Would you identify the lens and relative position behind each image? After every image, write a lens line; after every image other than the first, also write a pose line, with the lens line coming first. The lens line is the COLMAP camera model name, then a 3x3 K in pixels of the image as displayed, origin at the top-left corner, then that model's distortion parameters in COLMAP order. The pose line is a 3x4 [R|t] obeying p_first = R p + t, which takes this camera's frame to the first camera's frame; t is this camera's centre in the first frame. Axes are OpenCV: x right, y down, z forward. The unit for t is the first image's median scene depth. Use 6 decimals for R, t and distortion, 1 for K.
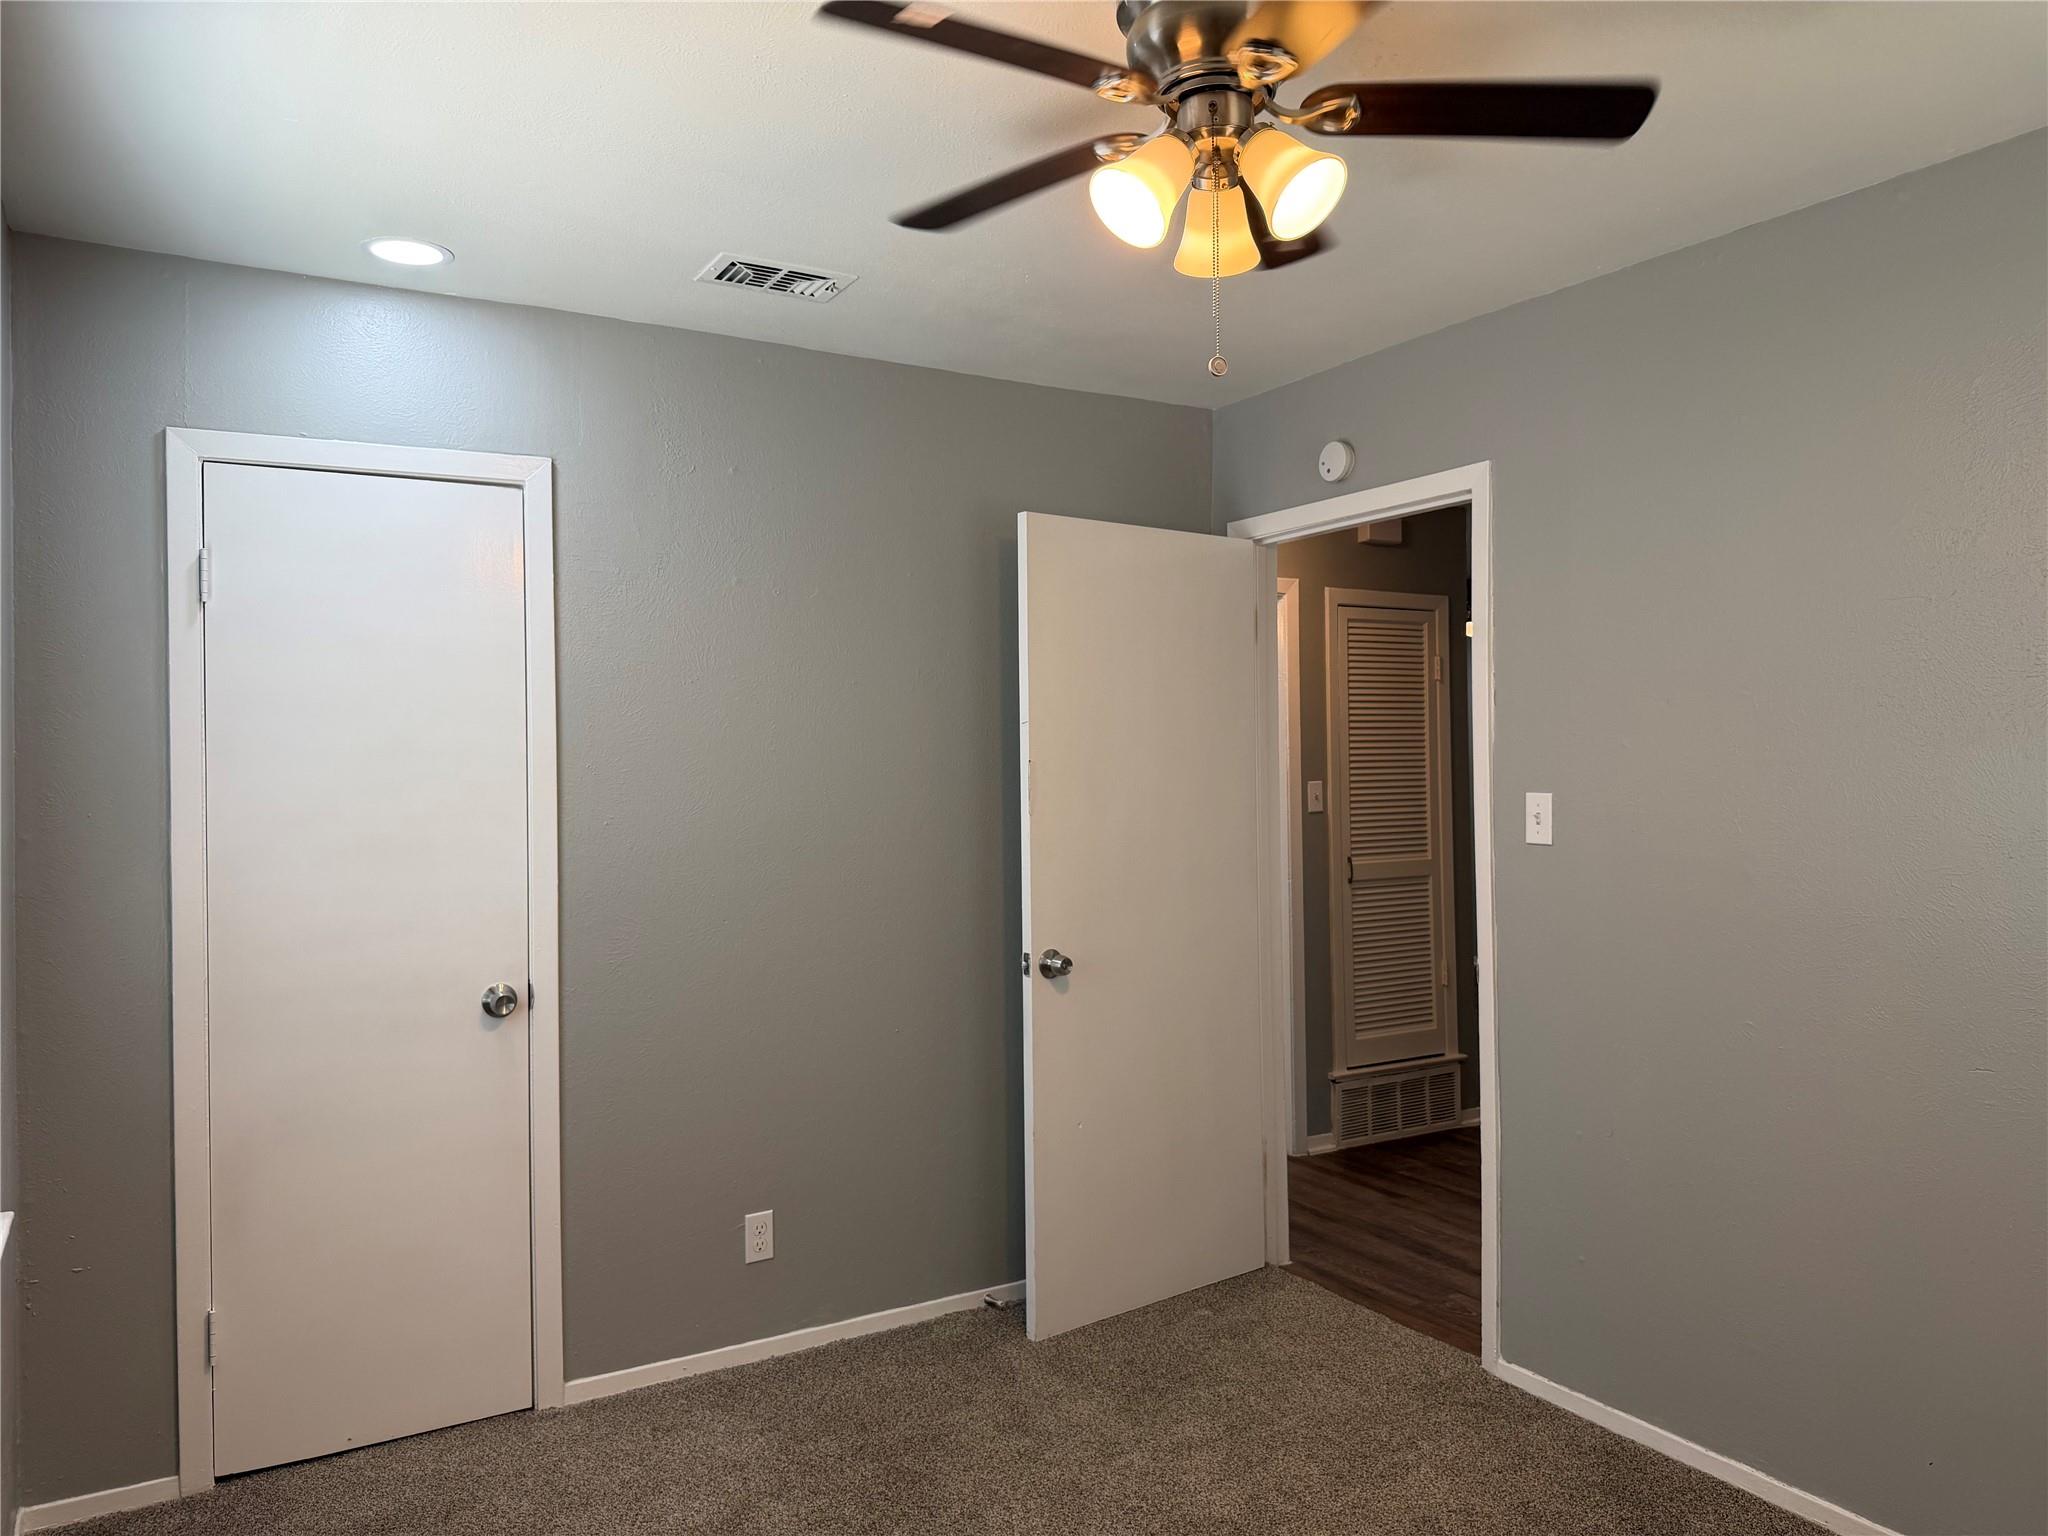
lens RADIAL K [[1443.8, 0, 1024.0], [0, 1443.8, 768.0], [0, 0, 1]] dist [-0.196554, 0.325558]
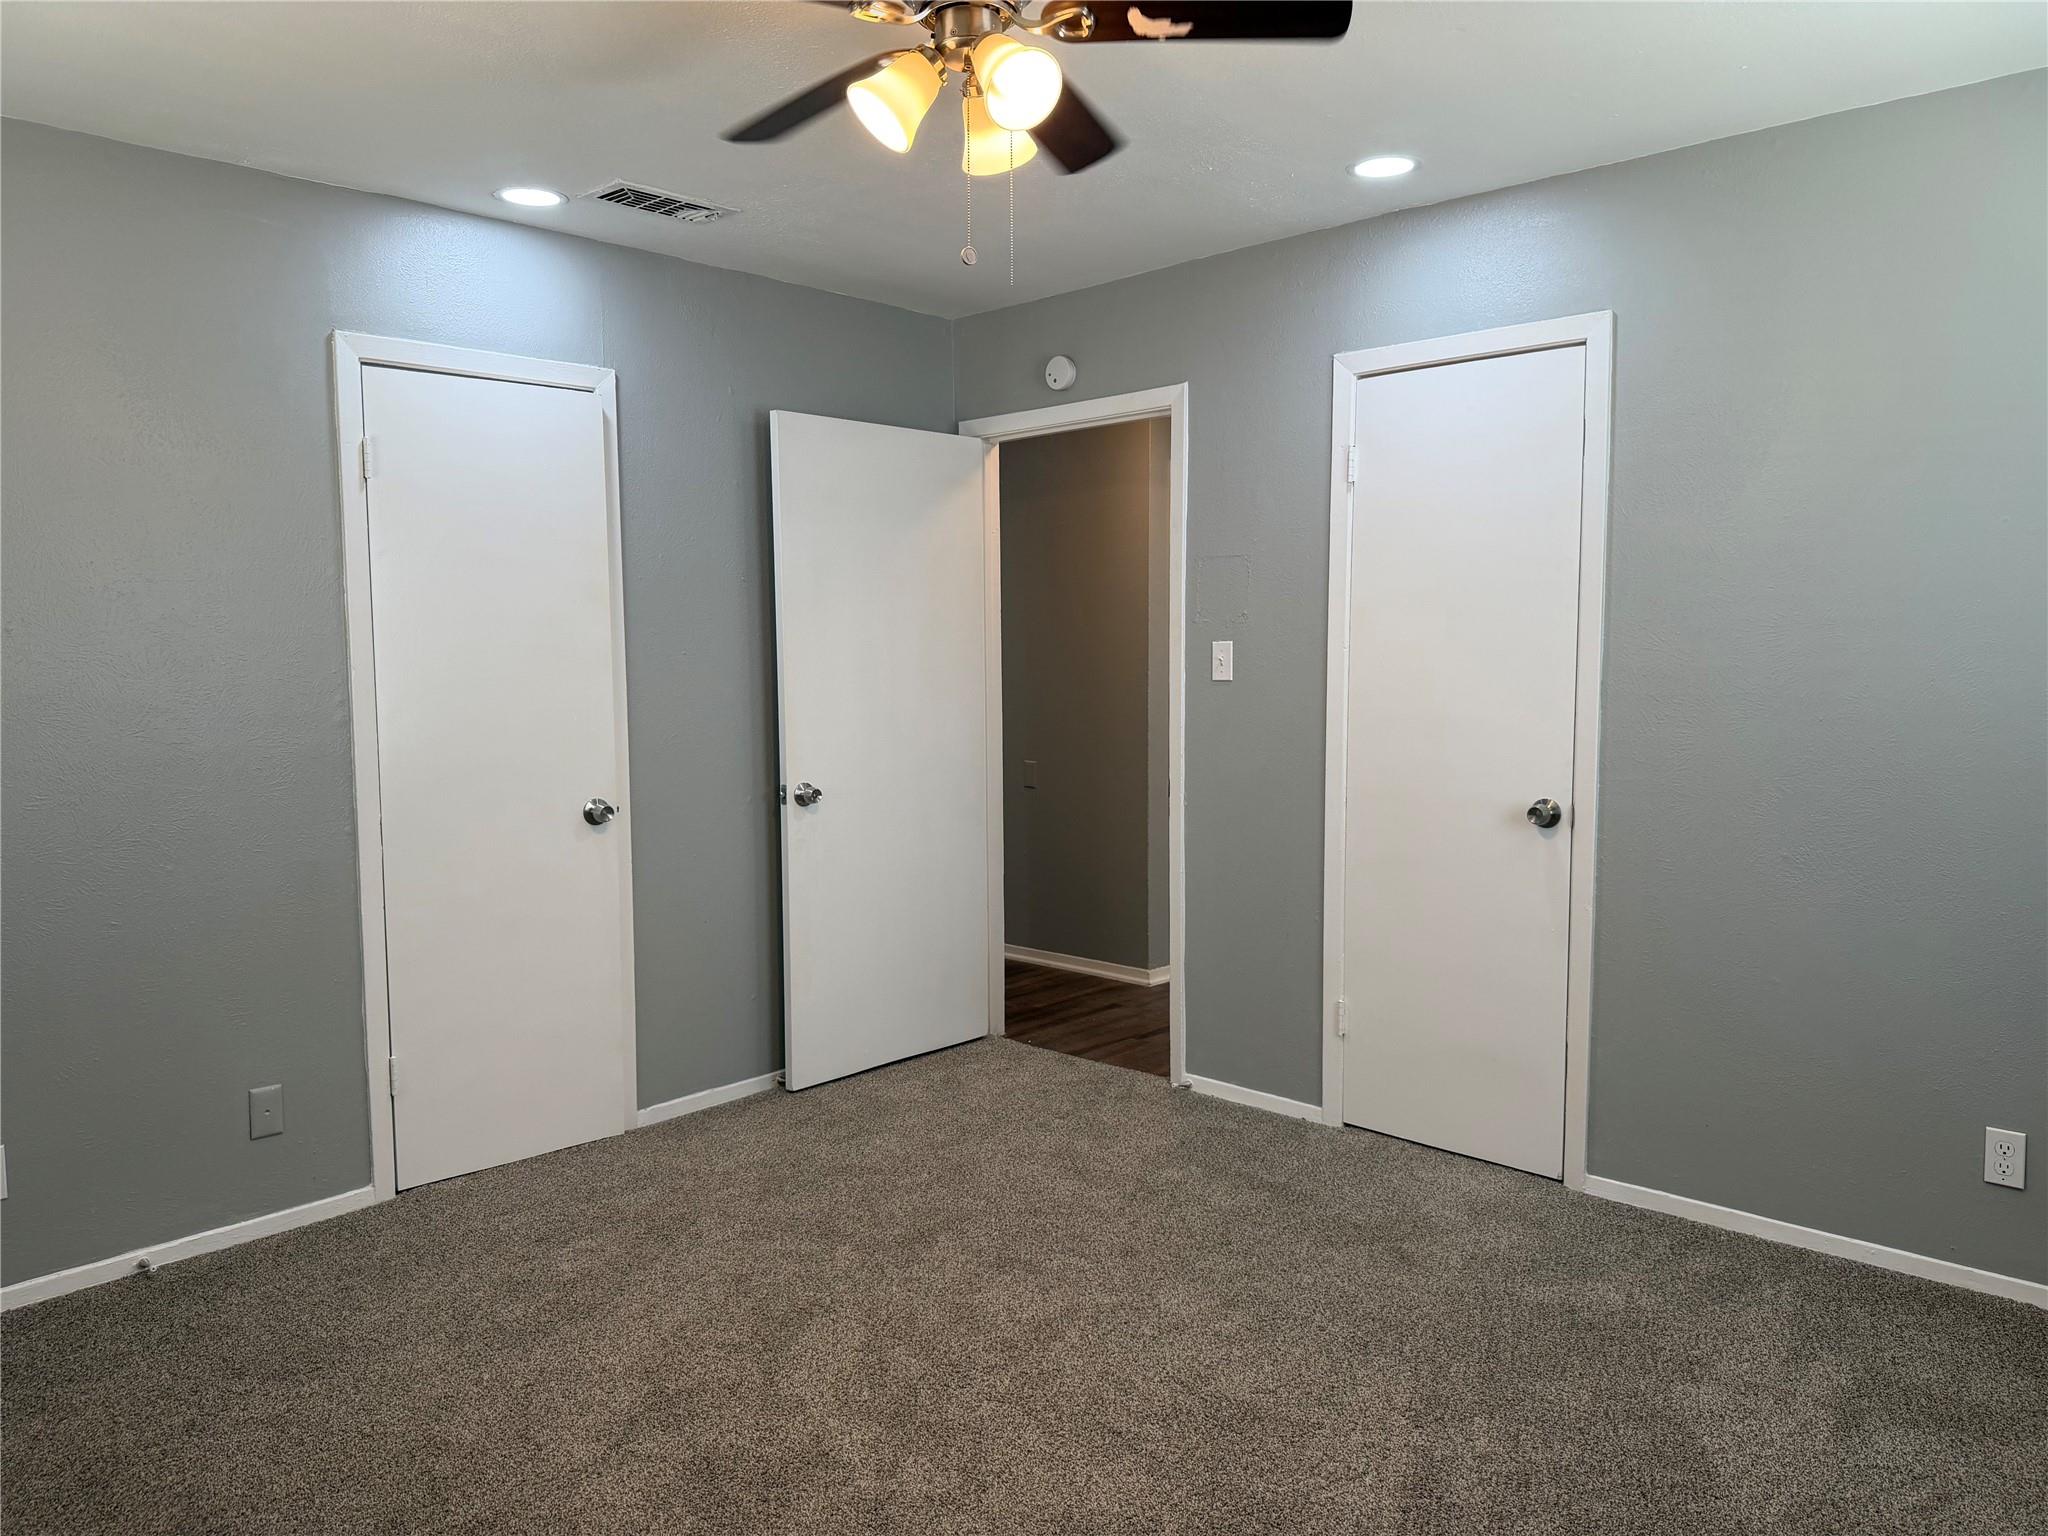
lens RADIAL K [[1456.3, 0, 1024.0], [0, 1456.3, 768.0], [0, 0, 1]] dist [-0.030037, -0.002531]
pose [[0.936102, -0.038188, 0.349649, -0.265248], [0.005091, 0.995455, 0.095092, 0.004052], [-0.351692, -0.087236, 0.932042, -0.190026]]
